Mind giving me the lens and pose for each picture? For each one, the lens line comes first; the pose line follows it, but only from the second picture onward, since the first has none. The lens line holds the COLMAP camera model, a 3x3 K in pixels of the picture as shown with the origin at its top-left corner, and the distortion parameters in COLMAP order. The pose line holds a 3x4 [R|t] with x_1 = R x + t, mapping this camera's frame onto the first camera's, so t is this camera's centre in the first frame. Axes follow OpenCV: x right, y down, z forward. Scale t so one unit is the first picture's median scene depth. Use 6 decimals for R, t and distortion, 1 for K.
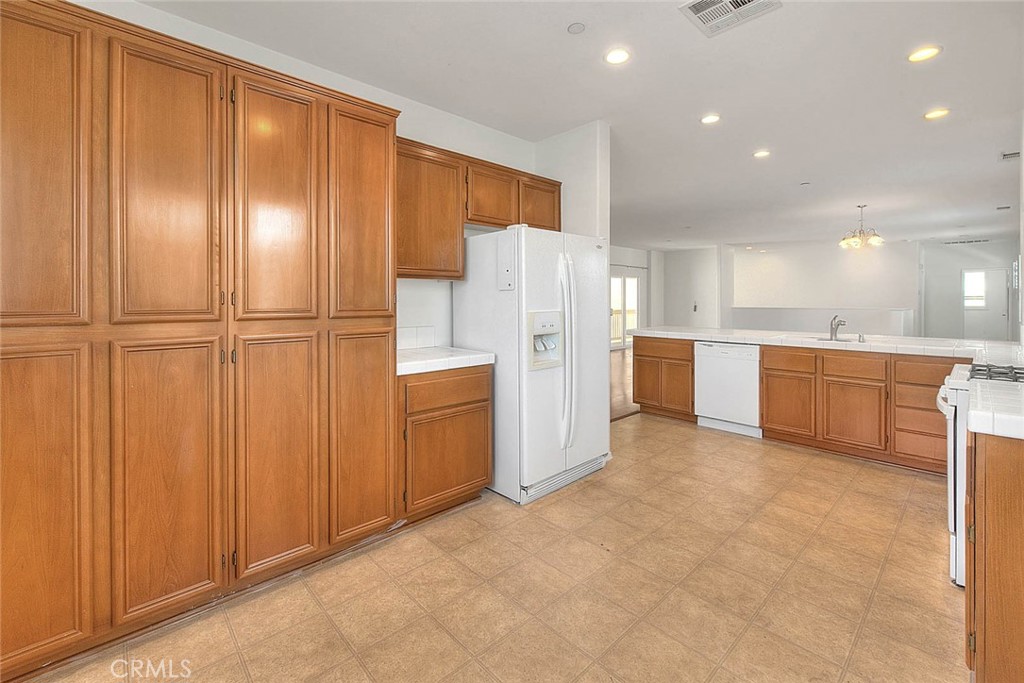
lens RADIAL K [[435.1, 0, 511.6], [0, 435.1, 301.8], [0, 0, 1]] dist [-0.002135, -0.000442]
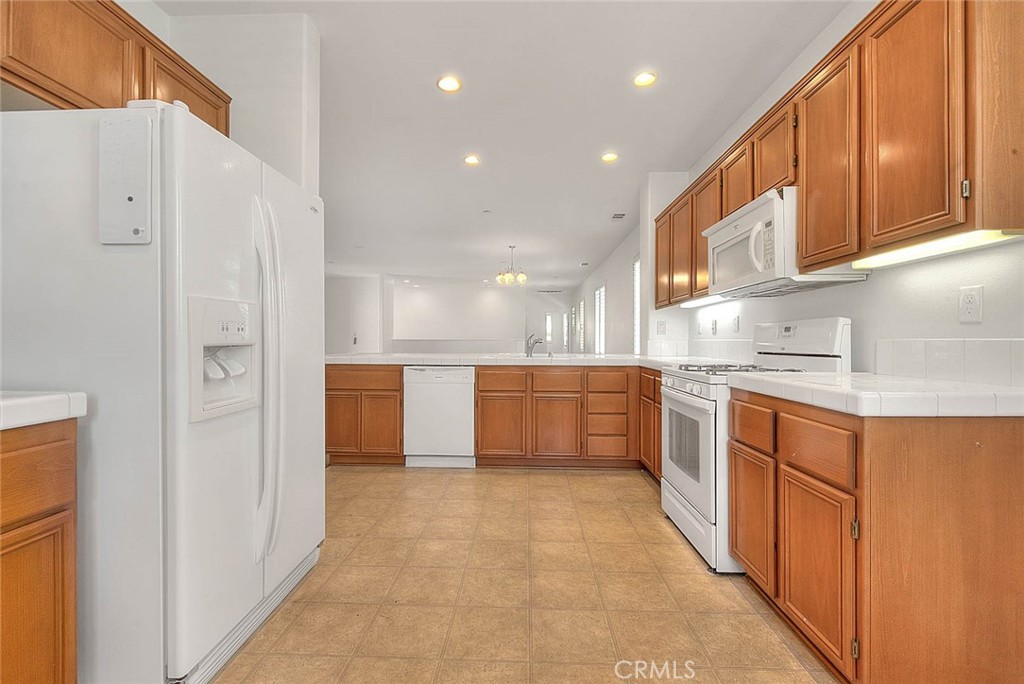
lens RADIAL K [[444.2, 0, 509.3], [0, 444.2, 340.7], [0, 0, 1]] dist [-0.001950, -0.000873]
pose [[0.709847, 0.002052, 0.704353, -0.049183], [-0.001195, 0.999998, -0.001709, 0.066925], [-0.704355, 0.000371, 0.709848, 0.398322]]
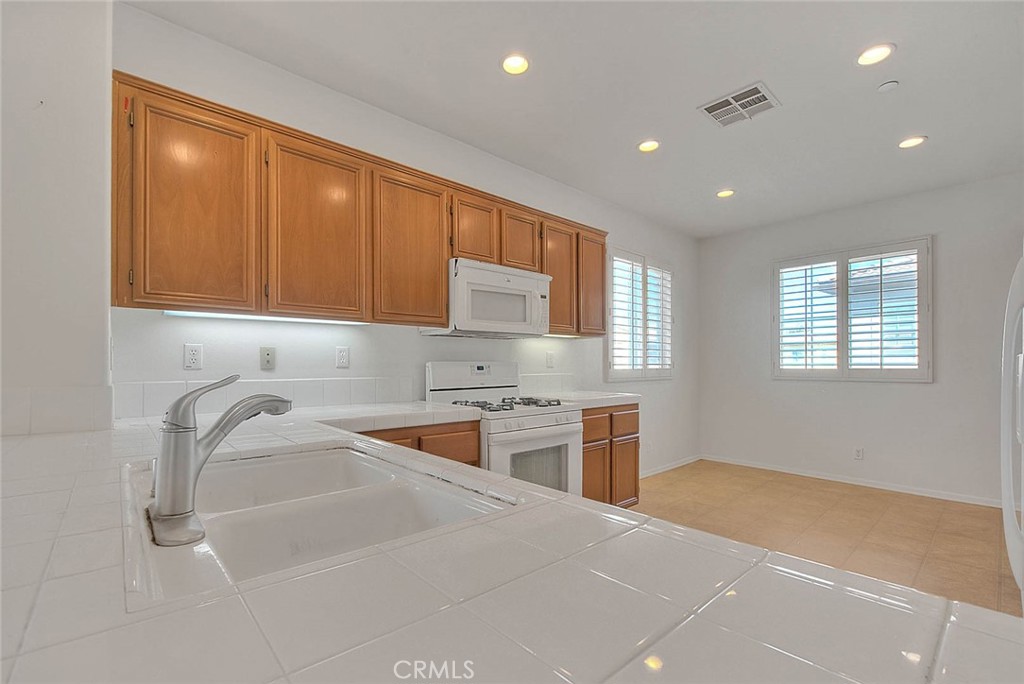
lens RADIAL K [[444.5, 0, 492.0], [0, 444.5, 361.4], [0, 0, 1]] dist [-0.000672, -0.000287]
pose [[-0.999433, 0.001467, 0.033644, 0.847869], [0.001339, 0.999992, -0.003824, 0.031514], [-0.033649, -0.003776, -0.999427, 1.664195]]
